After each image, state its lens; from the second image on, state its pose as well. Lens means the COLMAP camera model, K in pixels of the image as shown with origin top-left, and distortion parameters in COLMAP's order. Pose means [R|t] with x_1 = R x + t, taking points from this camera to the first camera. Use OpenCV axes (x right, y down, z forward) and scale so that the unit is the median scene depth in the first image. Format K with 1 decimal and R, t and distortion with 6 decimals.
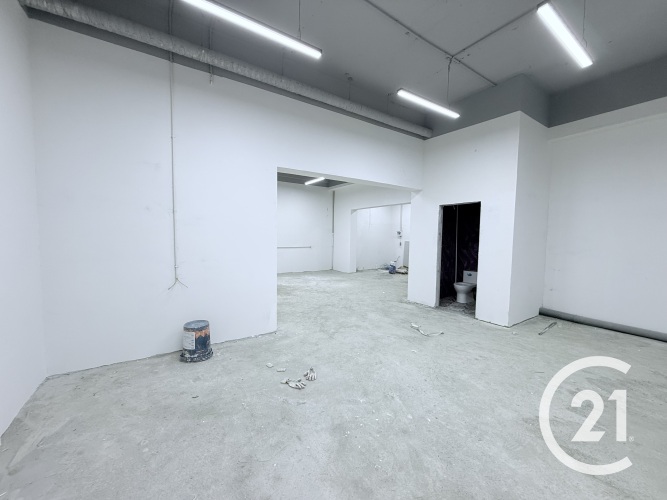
lens RADIAL K [[265.6, 0, 331.4], [0, 265.6, 247.5], [0, 0, 1]] dist [-0.001623, -0.000091]
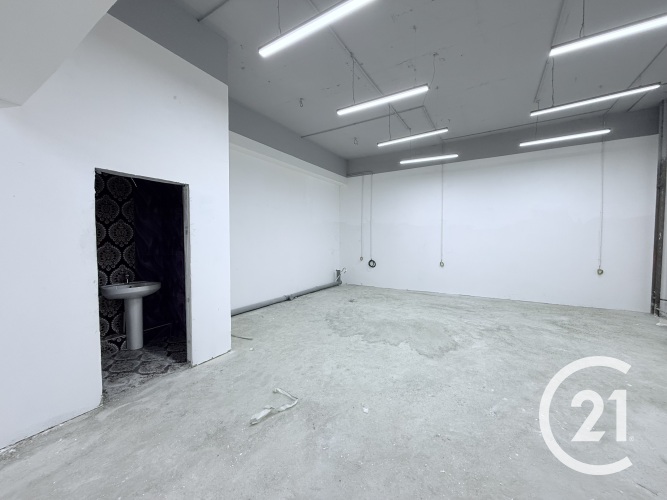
lens RADIAL K [[265.6, 0, 332.3], [0, 265.6, 251.1], [0, 0, 1]] dist [-0.001623, -0.000091]
pose [[-0.428938, -0.052308, 0.901818, -0.163013], [0.043757, 0.995947, 0.078580, -0.046338], [-0.902274, 0.073167, -0.424911, 0.925632]]
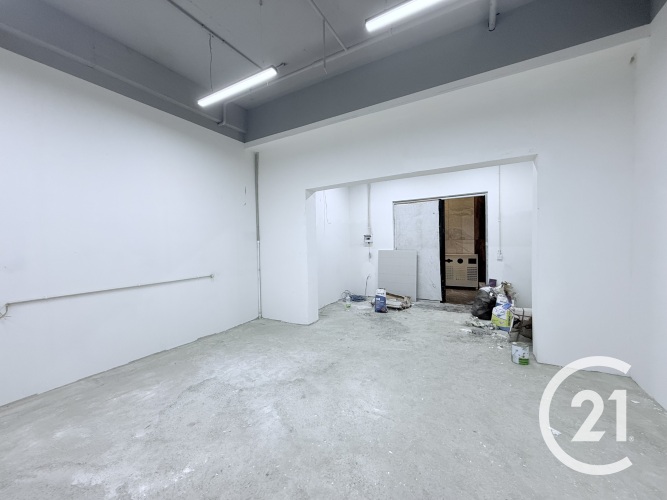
lens RADIAL K [[265.6, 0, 331.2], [0, 265.6, 248.9], [0, 0, 1]] dist [-0.001623, -0.000091]
pose [[0.893334, -0.047334, 0.446893, -0.203857], [0.059419, 0.998148, -0.013055, -0.059168], [-0.445447, 0.038217, 0.894492, 1.167189]]
